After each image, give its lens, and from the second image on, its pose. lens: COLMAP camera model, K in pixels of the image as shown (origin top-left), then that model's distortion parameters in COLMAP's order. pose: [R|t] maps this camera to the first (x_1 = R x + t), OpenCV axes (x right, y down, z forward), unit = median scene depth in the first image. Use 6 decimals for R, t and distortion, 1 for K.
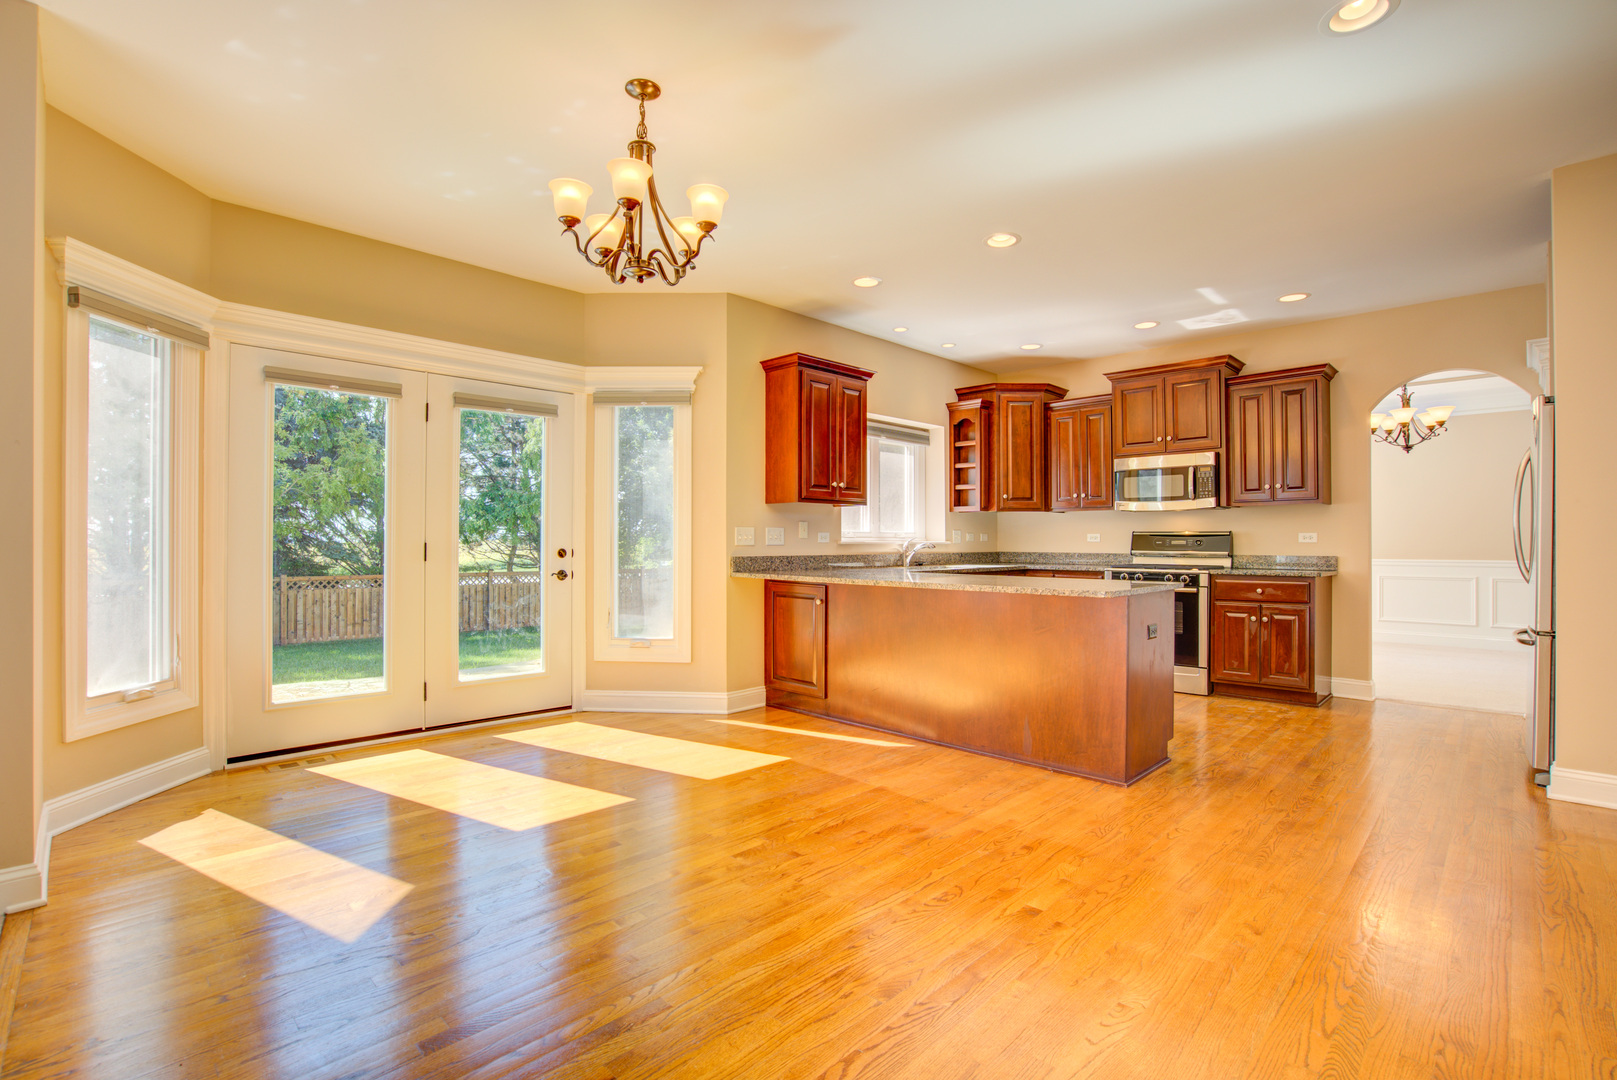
lens RADIAL K [[744.9, 0, 799.7], [0, 744.9, 541.0], [0, 0, 1]] dist [-0.044924, -0.000015]
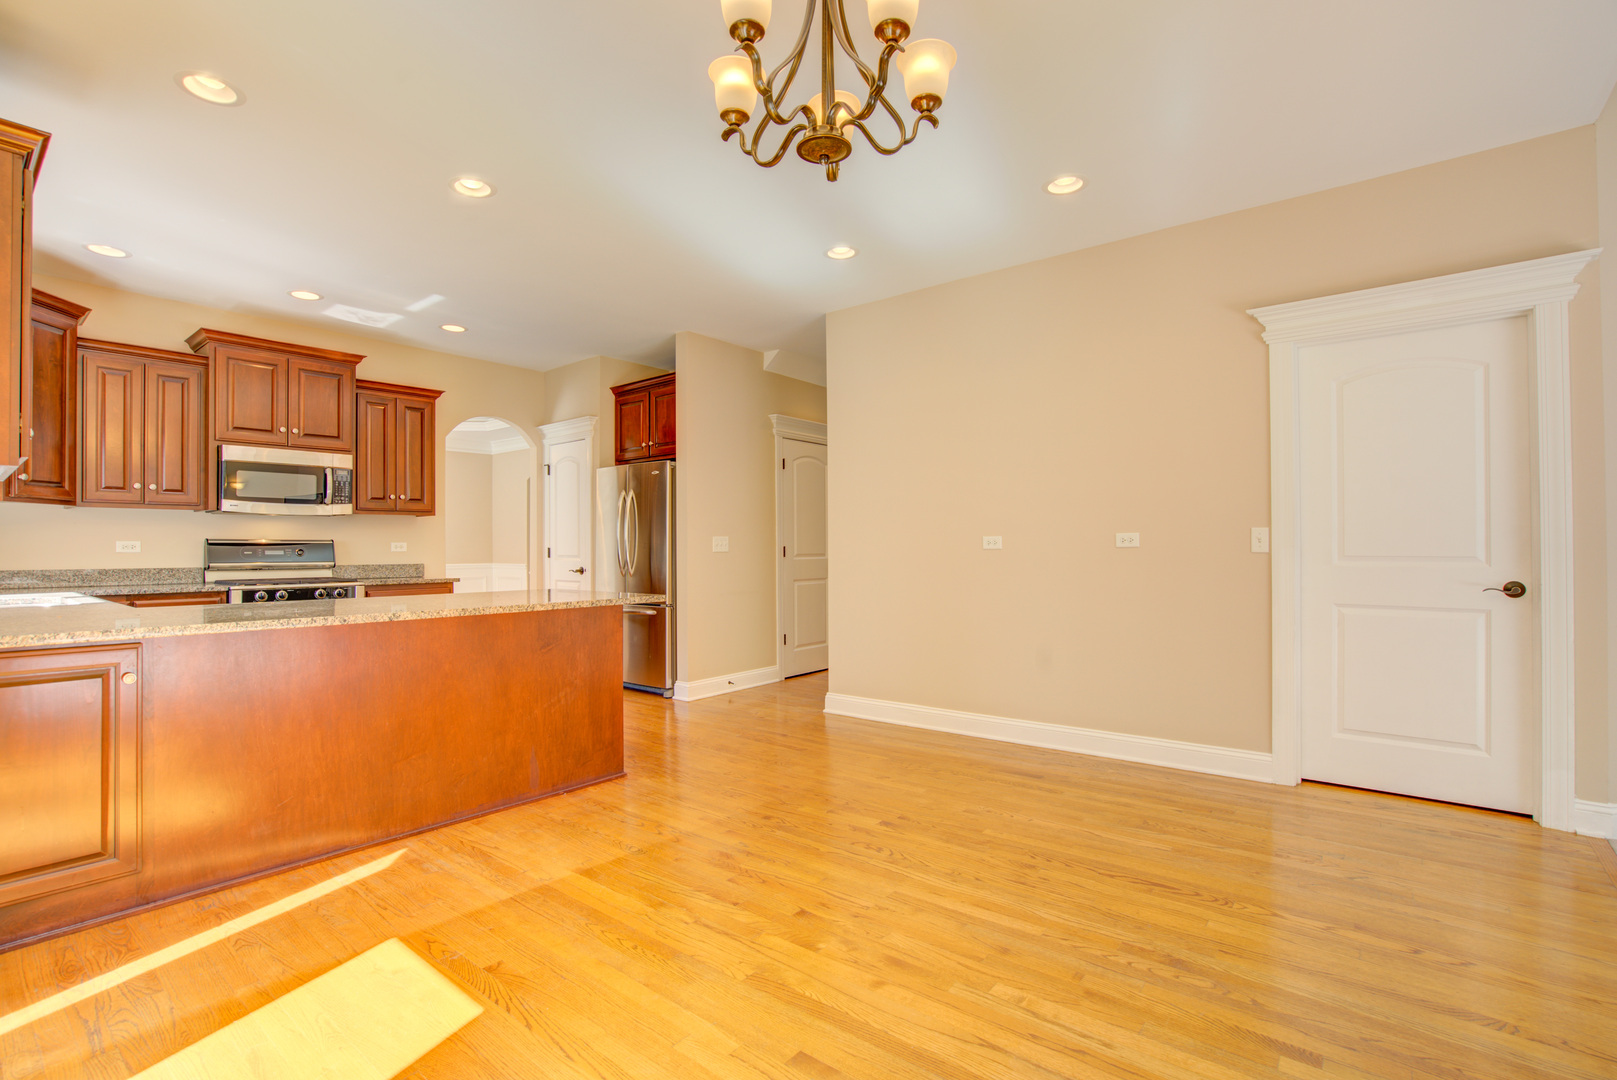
lens RADIAL K [[744.9, 0, 799.7], [0, 744.9, 541.0], [0, 0, 1]] dist [-0.044924, -0.000015]
pose [[-0.100720, 0.009915, 0.994865, -0.602909], [0.002857, 0.999949, -0.009677, -0.001978], [-0.994911, 0.001868, -0.100743, 0.757064]]
